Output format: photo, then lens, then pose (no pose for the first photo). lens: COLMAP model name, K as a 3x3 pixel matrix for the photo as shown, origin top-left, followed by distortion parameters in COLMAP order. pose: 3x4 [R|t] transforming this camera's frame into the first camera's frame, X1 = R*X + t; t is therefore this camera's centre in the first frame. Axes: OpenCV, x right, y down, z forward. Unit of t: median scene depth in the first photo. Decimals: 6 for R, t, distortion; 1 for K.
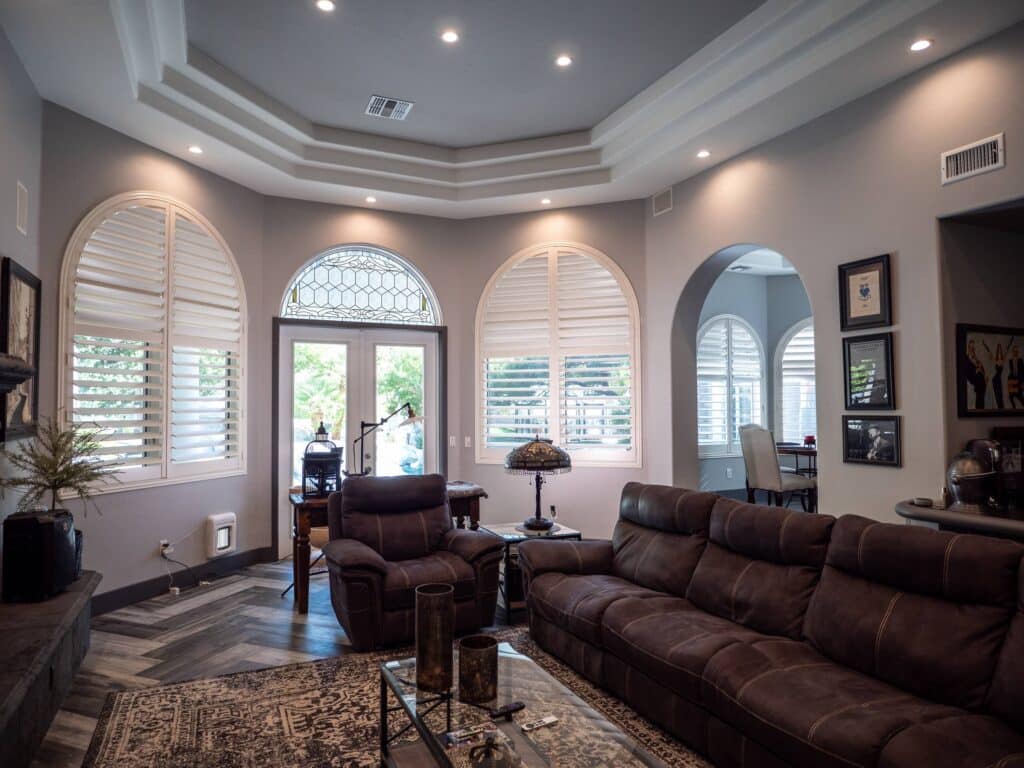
lens RADIAL K [[638.2, 0, 512.0], [0, 638.2, 384.0], [0, 0, 1]] dist [-0.016035, 0.003574]
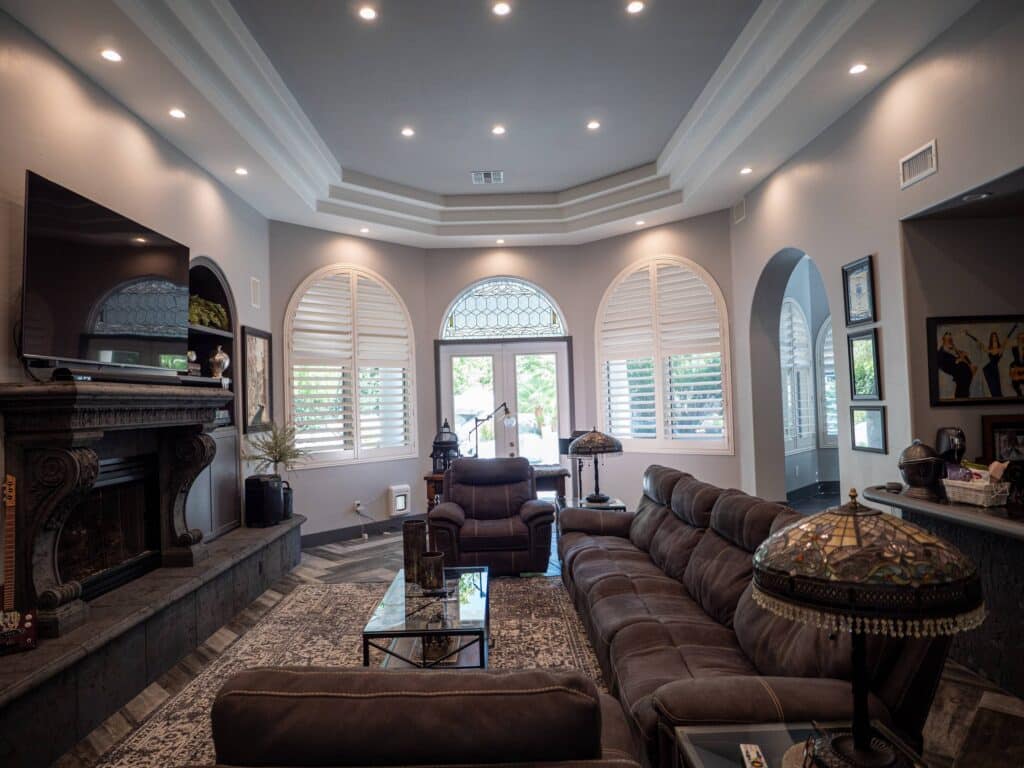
lens RADIAL K [[638.2, 0, 512.0], [0, 638.2, 384.0], [0, 0, 1]] dist [-0.016035, 0.003574]
pose [[0.912229, -0.036586, -0.408043, 0.382496], [0.041949, 0.999111, 0.004199, -0.014353], [0.407527, -0.020948, 0.912953, -0.187760]]
